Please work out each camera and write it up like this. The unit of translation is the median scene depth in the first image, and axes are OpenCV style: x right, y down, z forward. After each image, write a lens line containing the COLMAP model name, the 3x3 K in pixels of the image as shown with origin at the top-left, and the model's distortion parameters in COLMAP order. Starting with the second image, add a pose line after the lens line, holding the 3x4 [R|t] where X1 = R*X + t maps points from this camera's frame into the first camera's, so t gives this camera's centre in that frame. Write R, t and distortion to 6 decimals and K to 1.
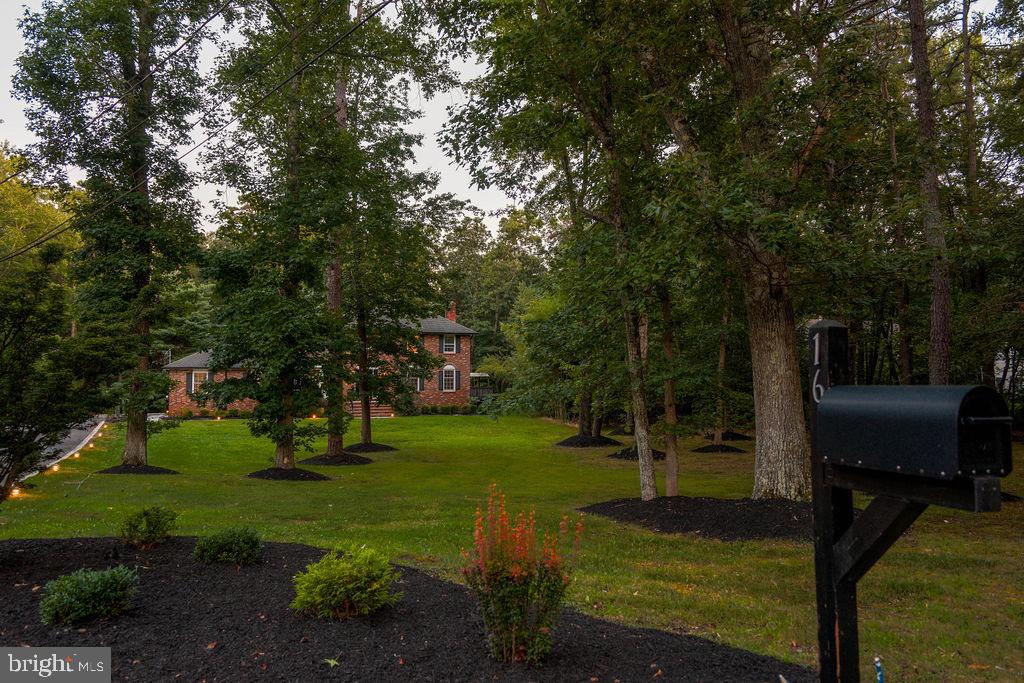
lens RADIAL K [[696.8, 0, 513.8], [0, 696.8, 341.1], [0, 0, 1]] dist [-0.018911, 0.009923]
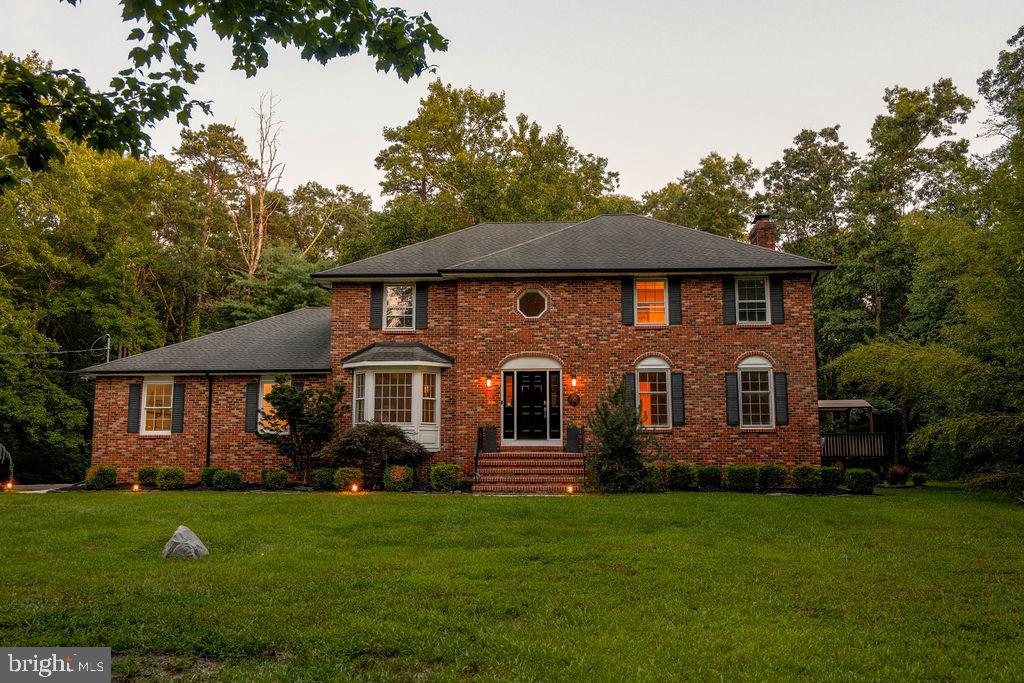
lens RADIAL K [[836.7, 0, 505.4], [0, 836.7, 337.0], [0, 0, 1]] dist [0.000568, -0.004010]
pose [[0.905630, -0.058524, -0.420011, -0.026943], [0.020844, 0.995377, -0.093752, 0.065230], [0.423556, 0.076150, 0.902664, 0.569075]]
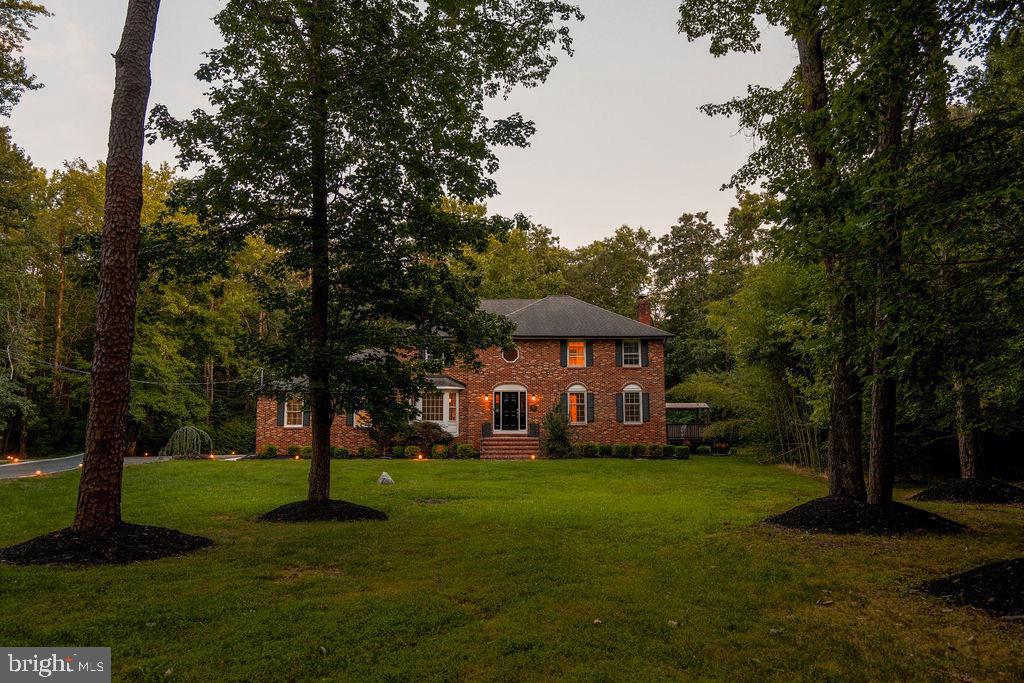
lens RADIAL K [[696.8, 0, 509.0], [0, 696.8, 346.9], [0, 0, 1]] dist [-0.018911, 0.009923]
pose [[0.931146, -0.044060, -0.361974, 0.042925], [0.019436, 0.997259, -0.071388, 0.045576], [0.364127, 0.059437, 0.929451, 0.345472]]
